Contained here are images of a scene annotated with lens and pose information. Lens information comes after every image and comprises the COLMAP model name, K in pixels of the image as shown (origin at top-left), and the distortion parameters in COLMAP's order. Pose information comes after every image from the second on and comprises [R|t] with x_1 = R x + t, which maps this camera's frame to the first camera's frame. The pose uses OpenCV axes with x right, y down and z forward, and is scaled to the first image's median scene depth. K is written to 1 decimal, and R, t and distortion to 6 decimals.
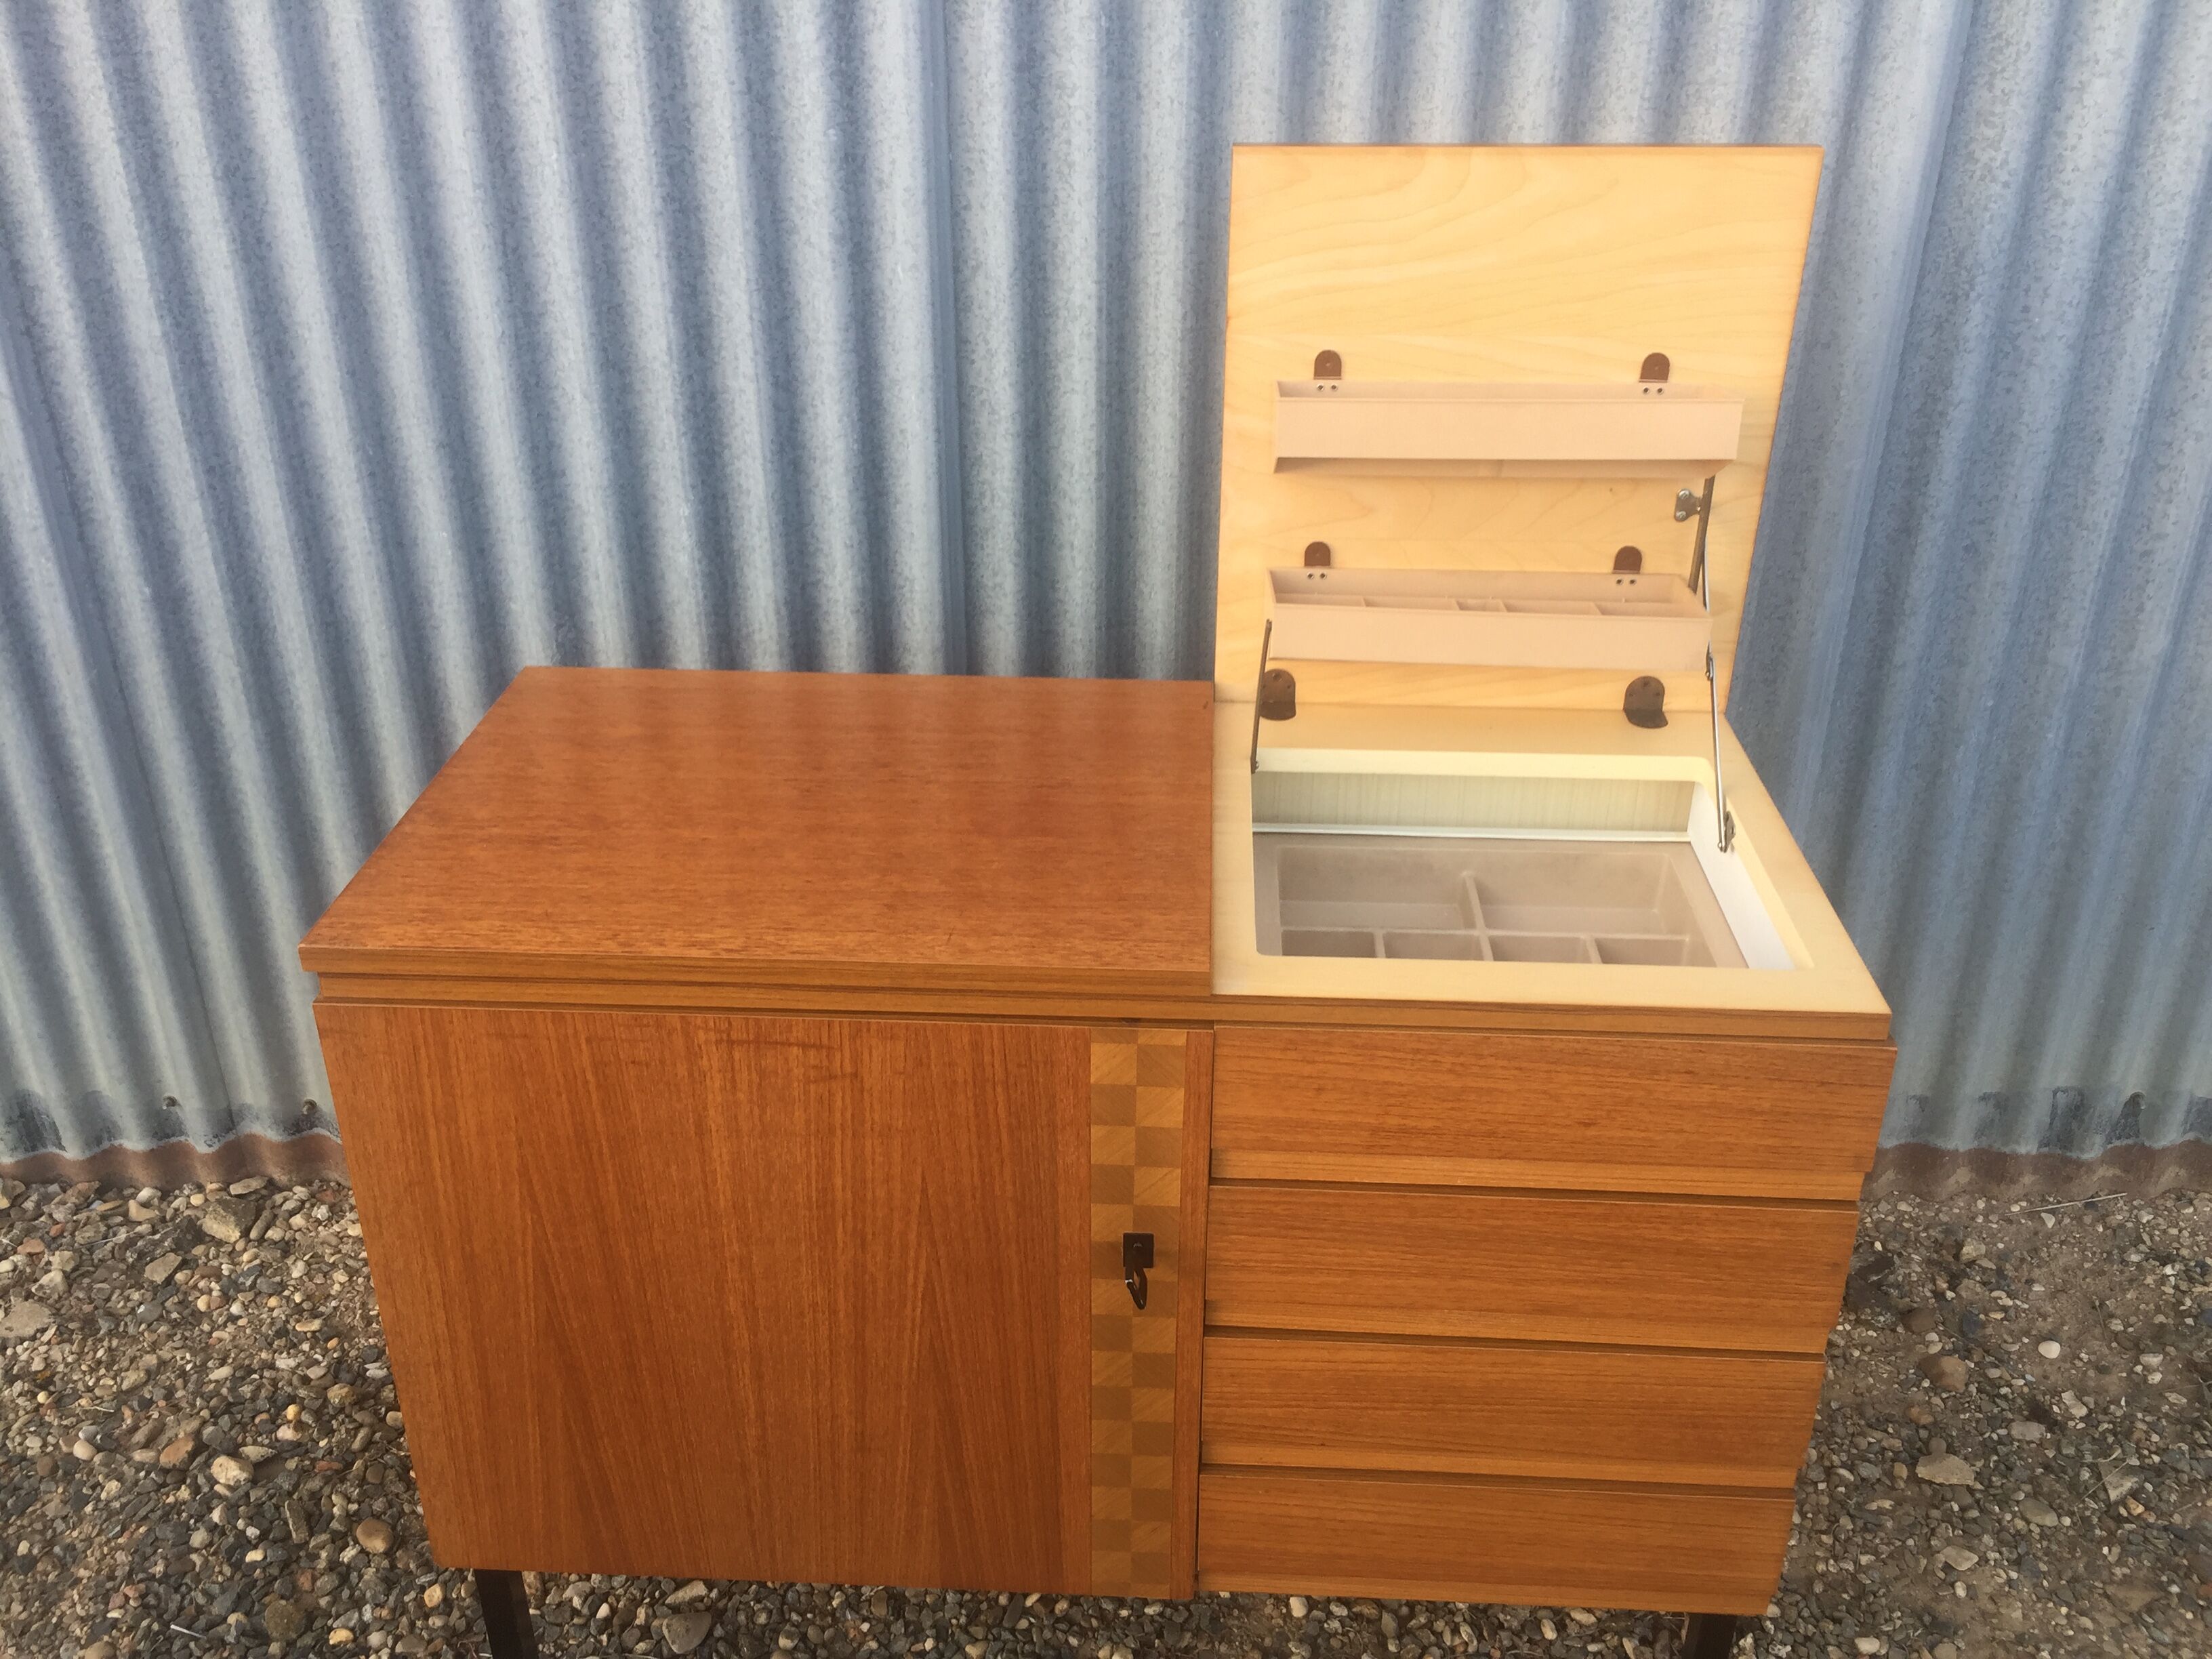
lens RADIAL K [[1911.9, 0, 1111.0], [0, 1911.9, 765.6], [0, 0, 1]] dist [0.079172, -0.116517]
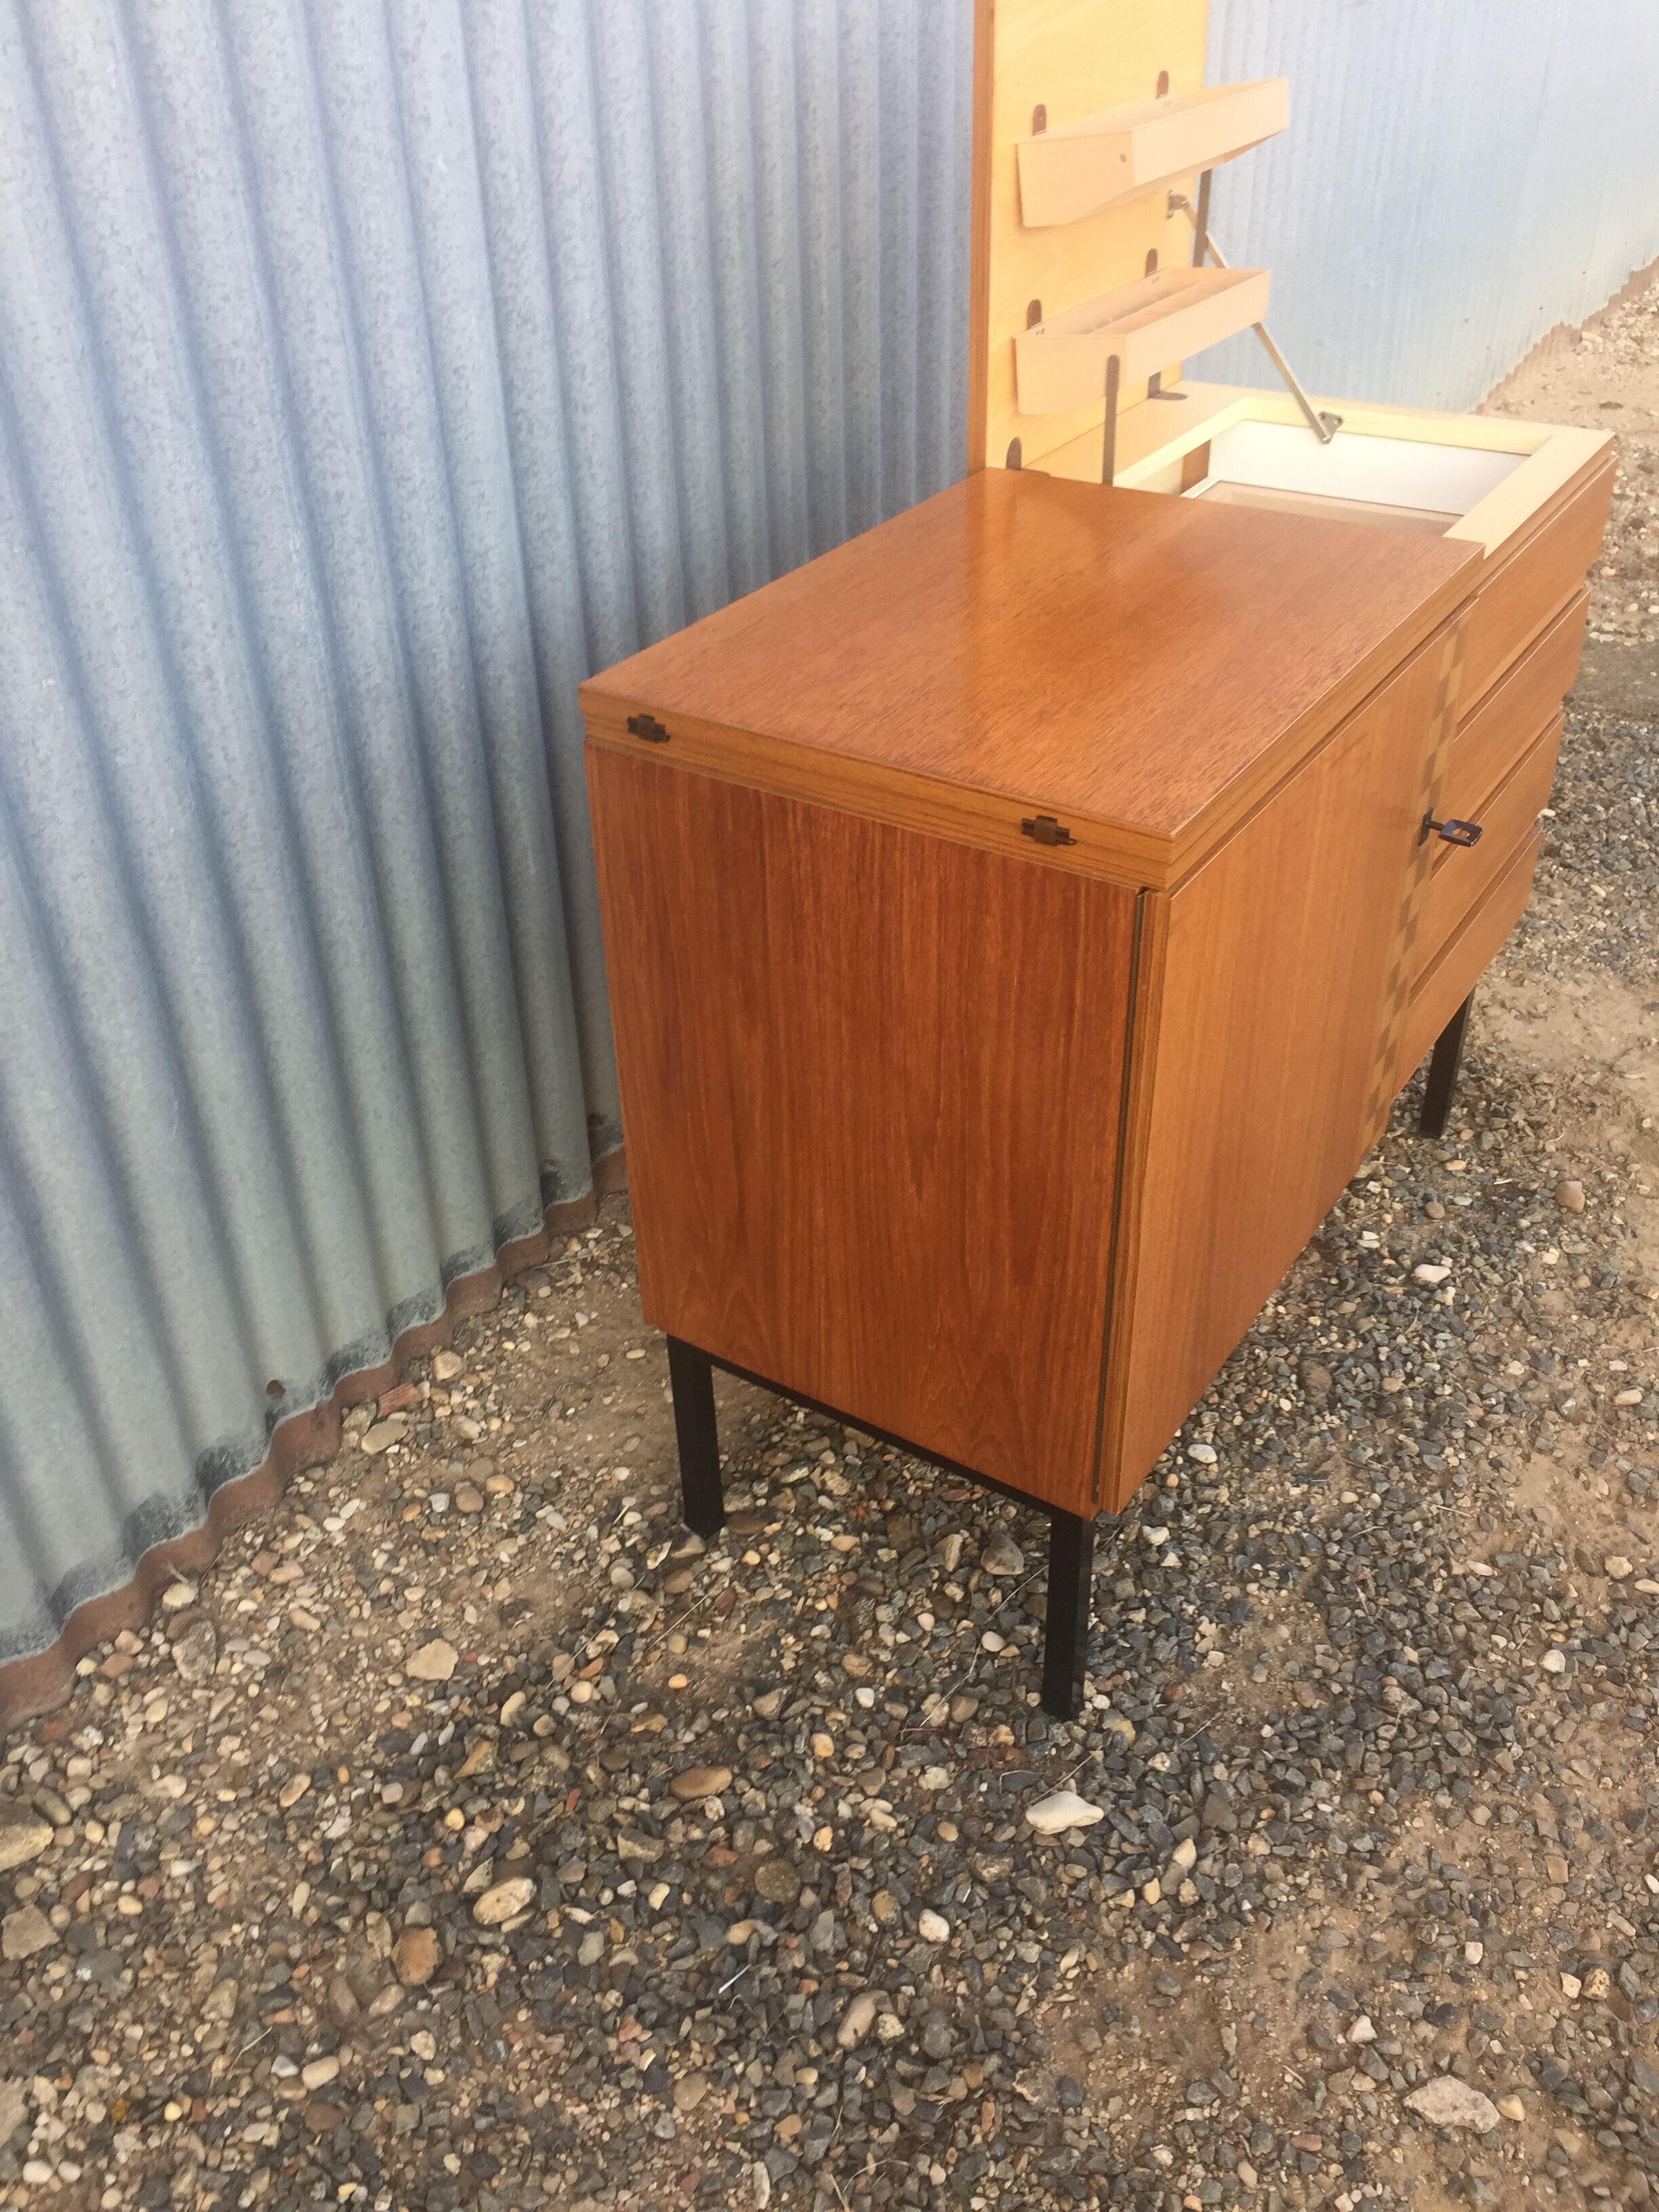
lens RADIAL K [[1882.3, 0, 830.9], [0, 1882.3, 1059.1], [0, 0, 1]] dist [0.054541, -0.103159]
pose [[0.501716, -0.487024, 0.714905, -0.939562], [0.408652, 0.861857, 0.300343, -0.116090], [-0.762420, 0.141460, 0.631431, 0.469249]]
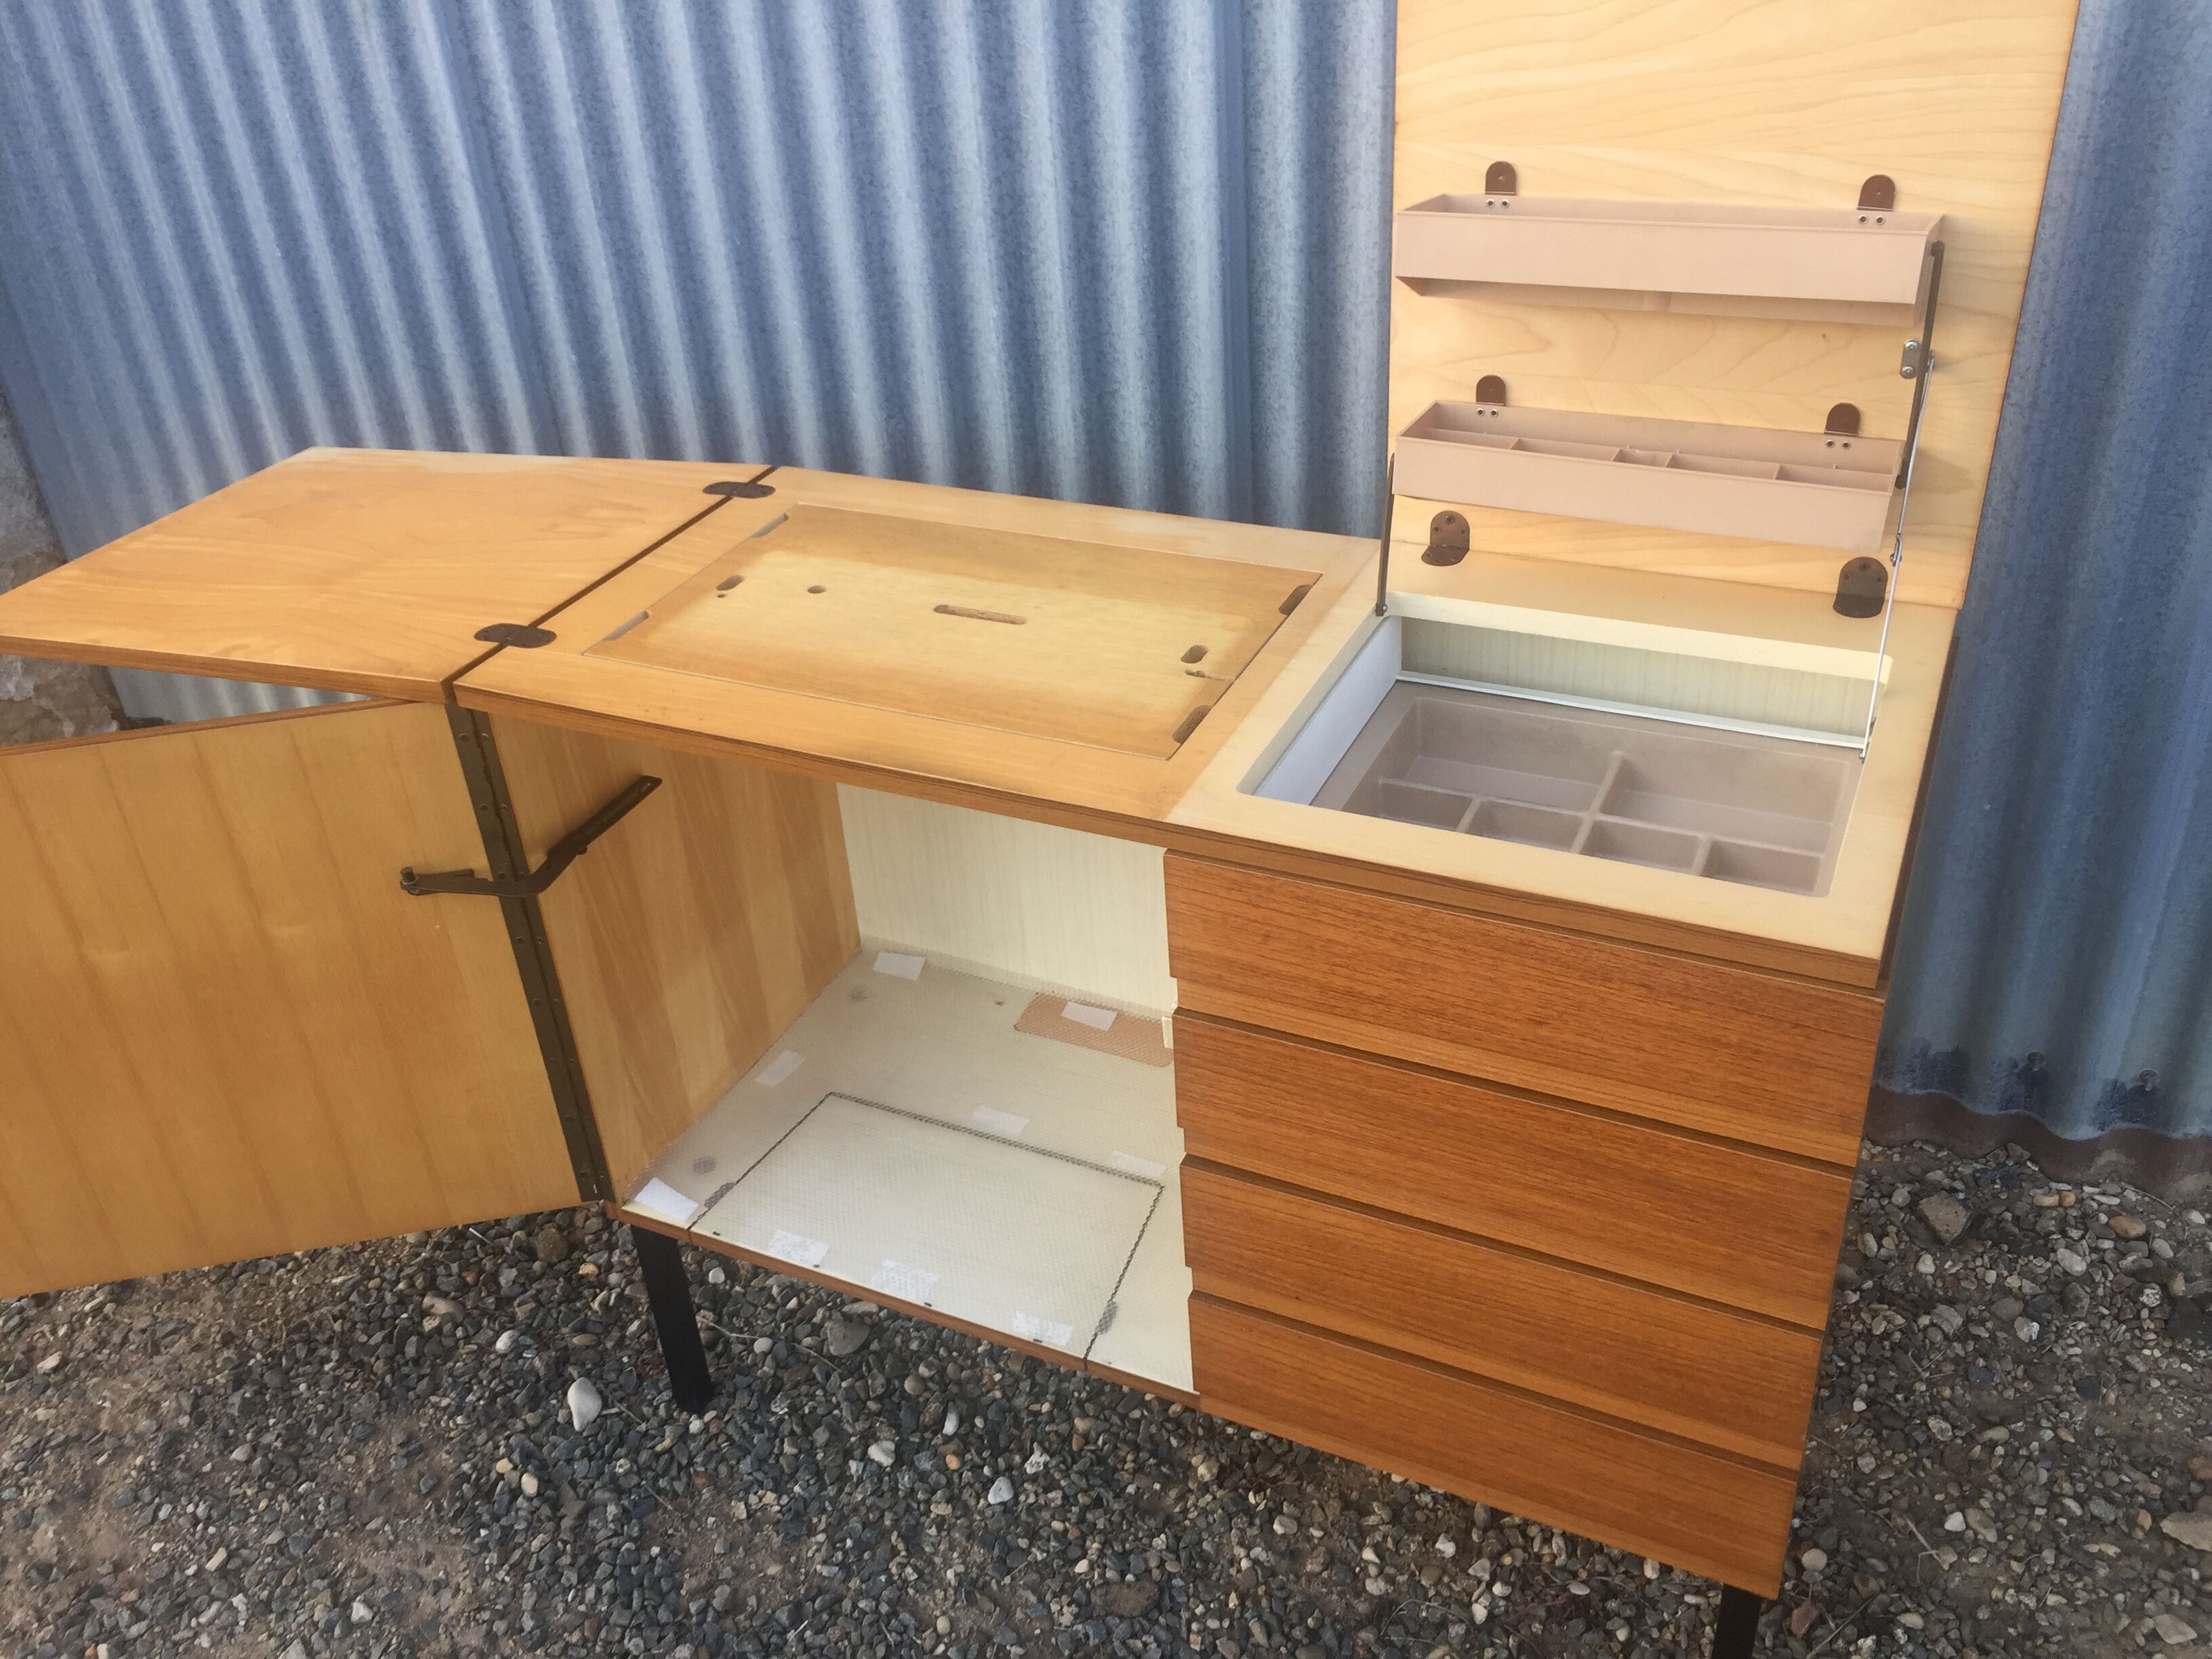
lens RADIAL K [[1911.9, 0, 1111.0], [0, 1911.9, 765.6], [0, 0, 1]] dist [0.079172, -0.116517]
pose [[0.922082, 0.140770, -0.360484, 0.303970], [-0.110615, 0.988504, 0.103071, -0.006184], [0.370849, -0.055165, 0.927053, 0.062810]]
